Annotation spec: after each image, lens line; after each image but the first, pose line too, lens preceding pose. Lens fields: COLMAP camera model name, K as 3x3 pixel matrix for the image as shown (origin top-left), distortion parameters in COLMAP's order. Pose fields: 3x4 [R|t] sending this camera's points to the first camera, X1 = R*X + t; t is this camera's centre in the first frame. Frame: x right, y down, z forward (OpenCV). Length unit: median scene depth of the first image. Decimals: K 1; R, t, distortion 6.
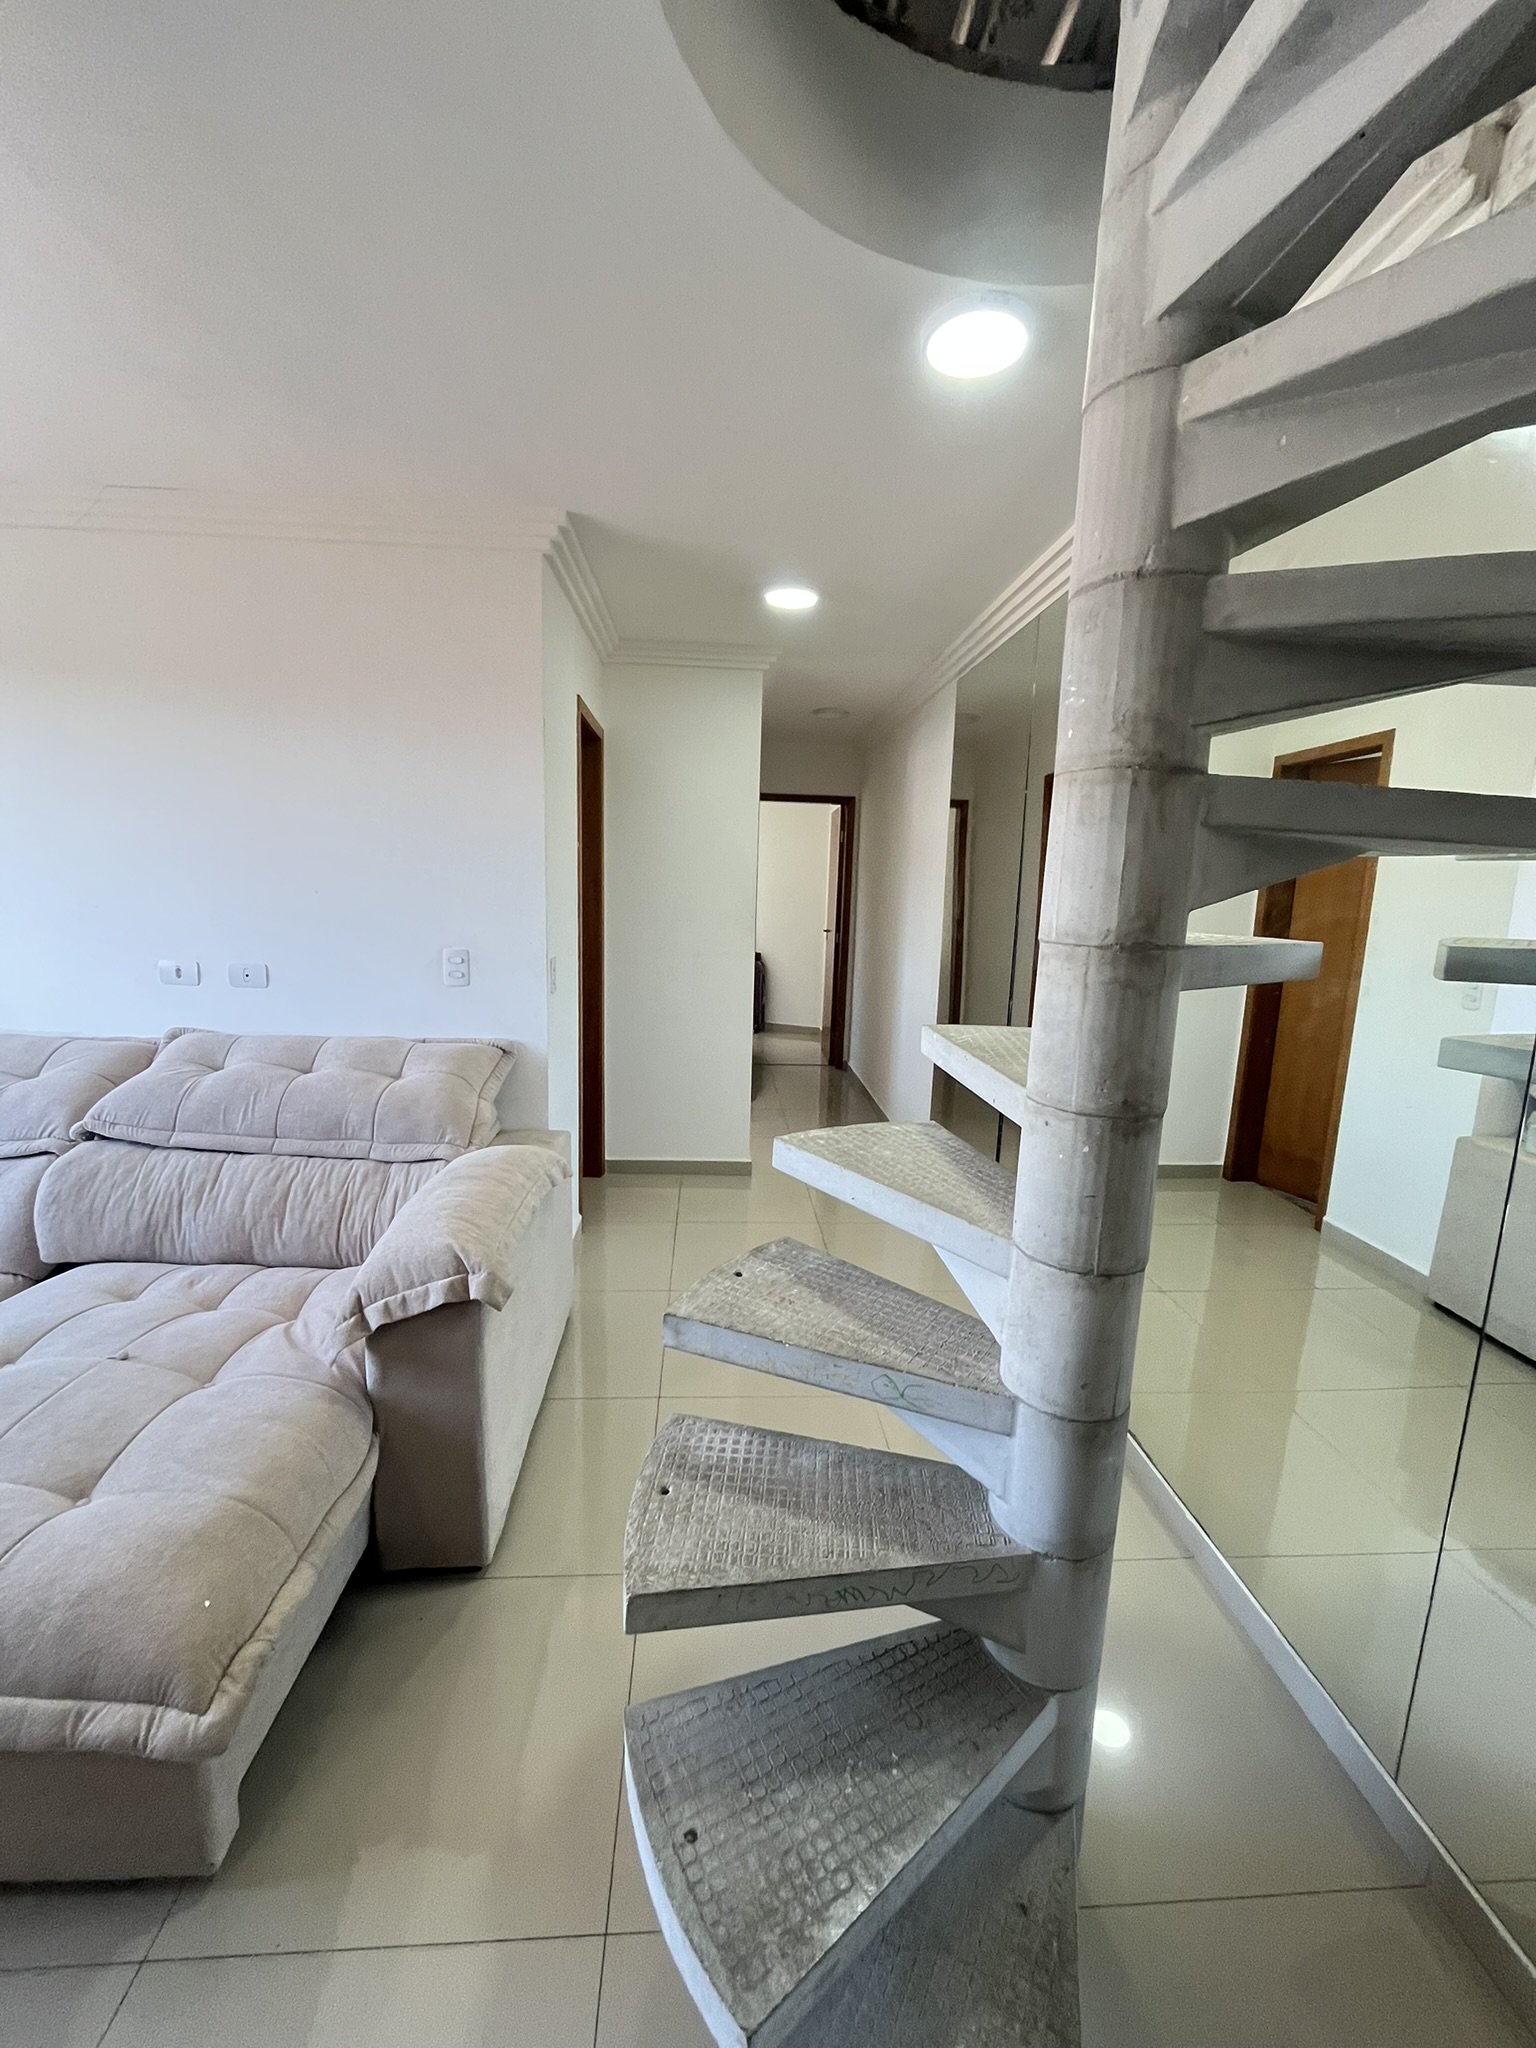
lens RADIAL K [[836.4, 0, 768.0], [0, 836.4, 1024.0], [0, 0, 1]] dist [-0.001537, -0.000313]
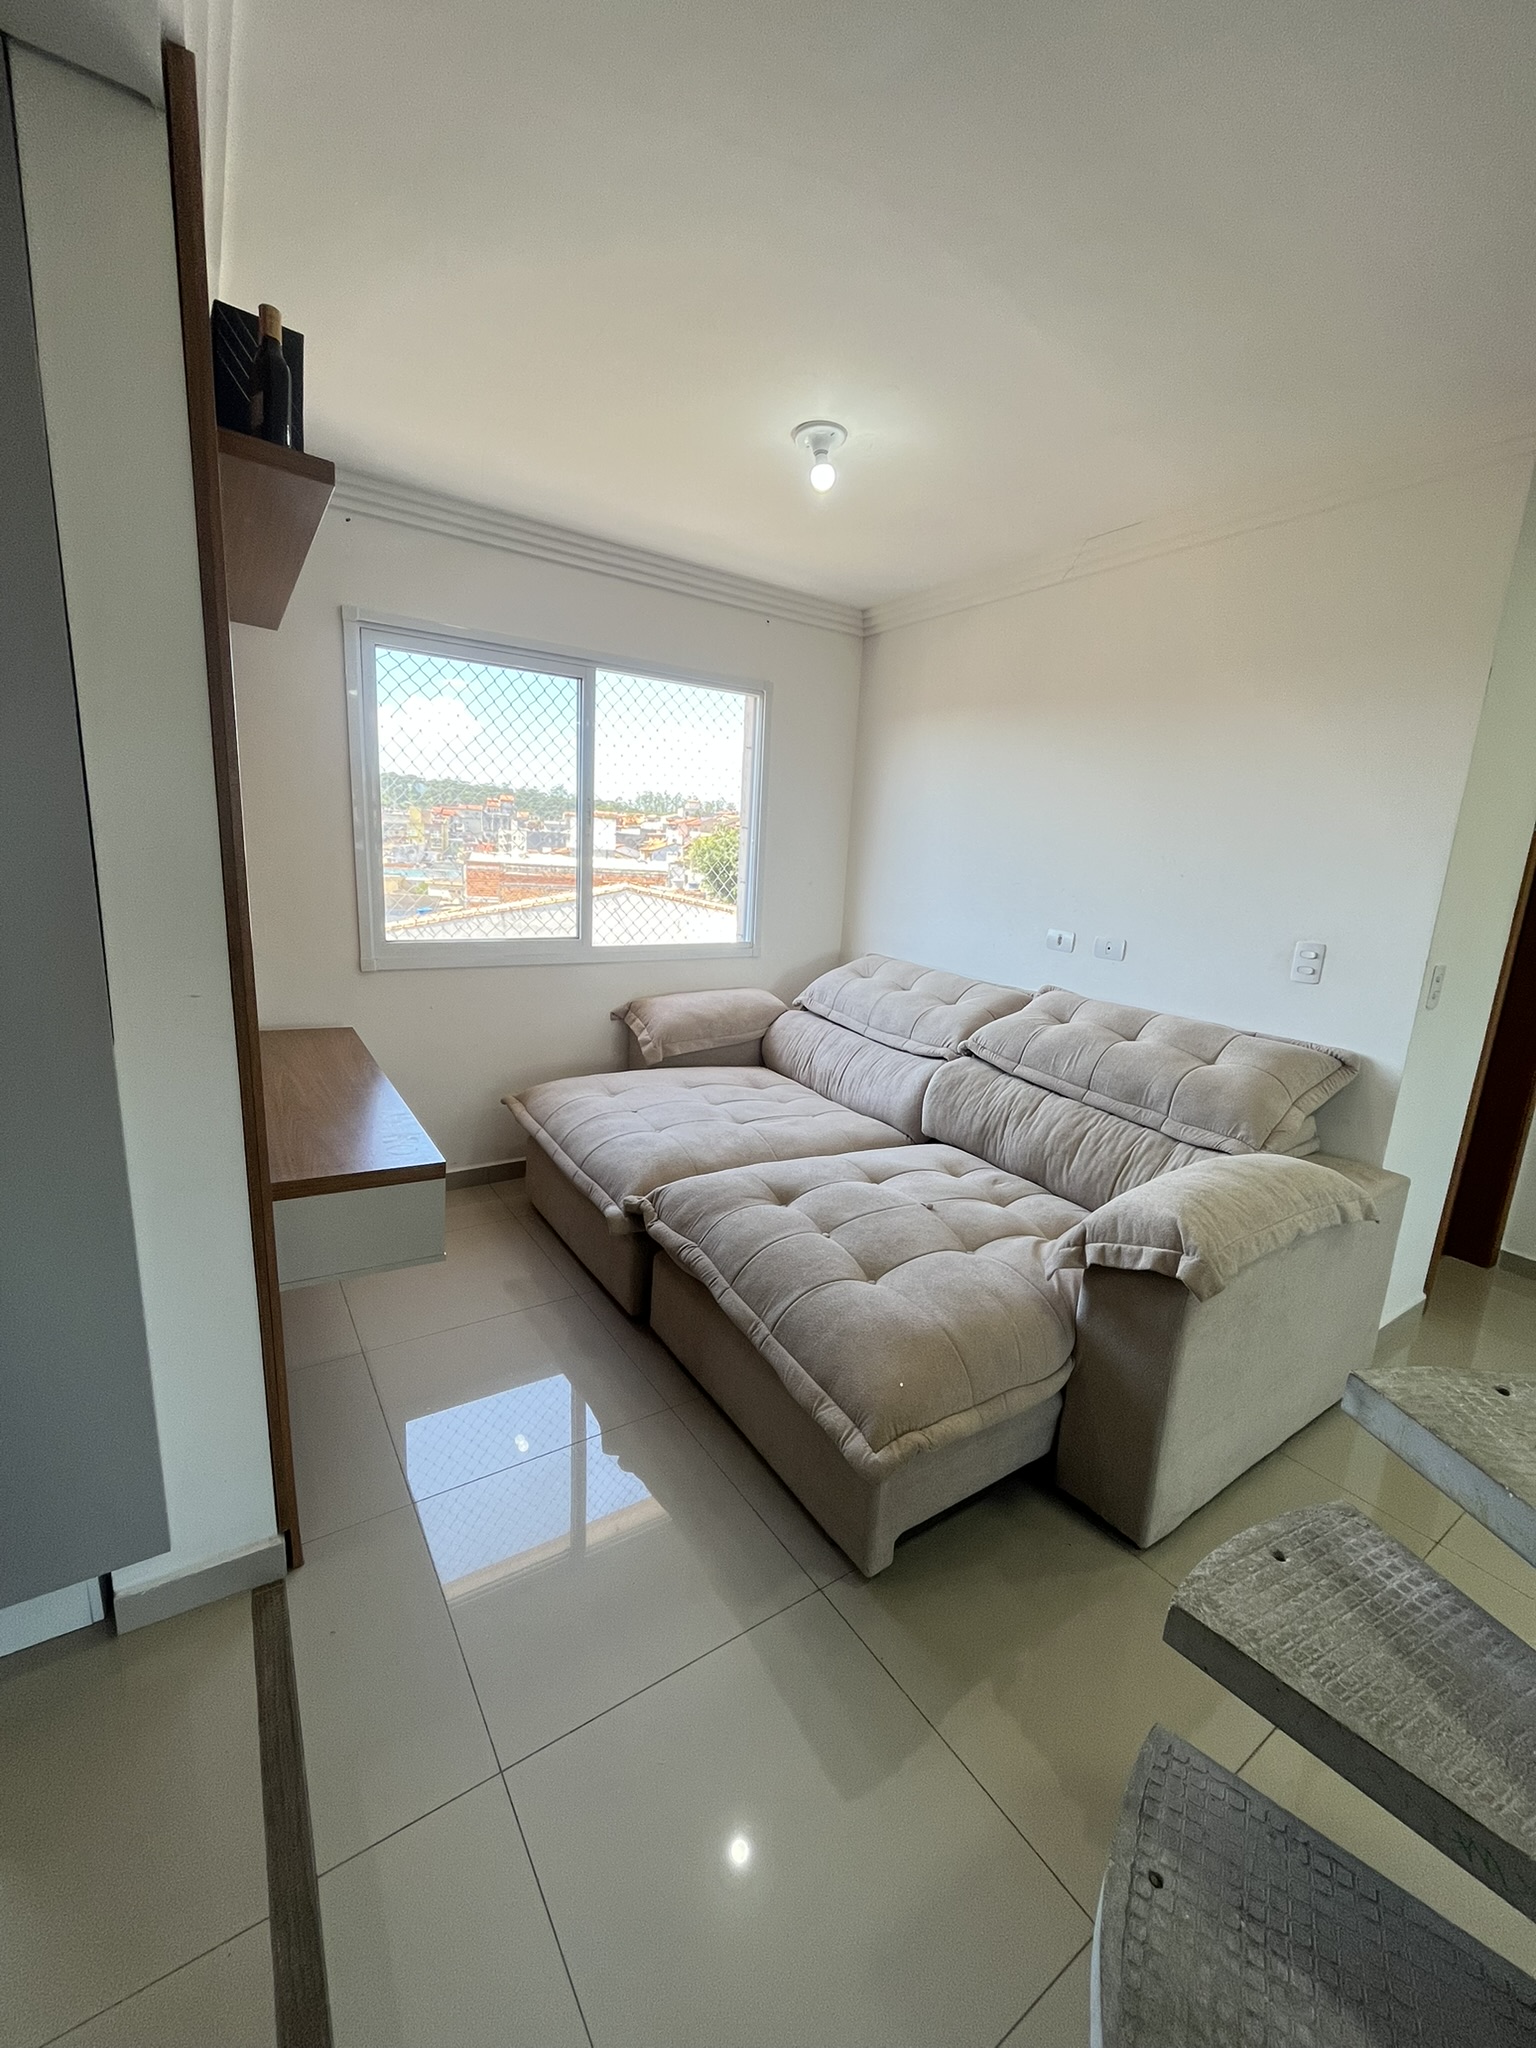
lens RADIAL K [[828.1, 0, 755.0], [0, 828.1, 1022.7], [0, 0, 1]] dist [0.000456, -0.000049]
pose [[0.499717, 0.177293, -0.847850, 0.140369], [-0.182570, 0.978398, 0.096987, 0.025494], [0.846730, 0.106326, 0.521290, 0.029857]]
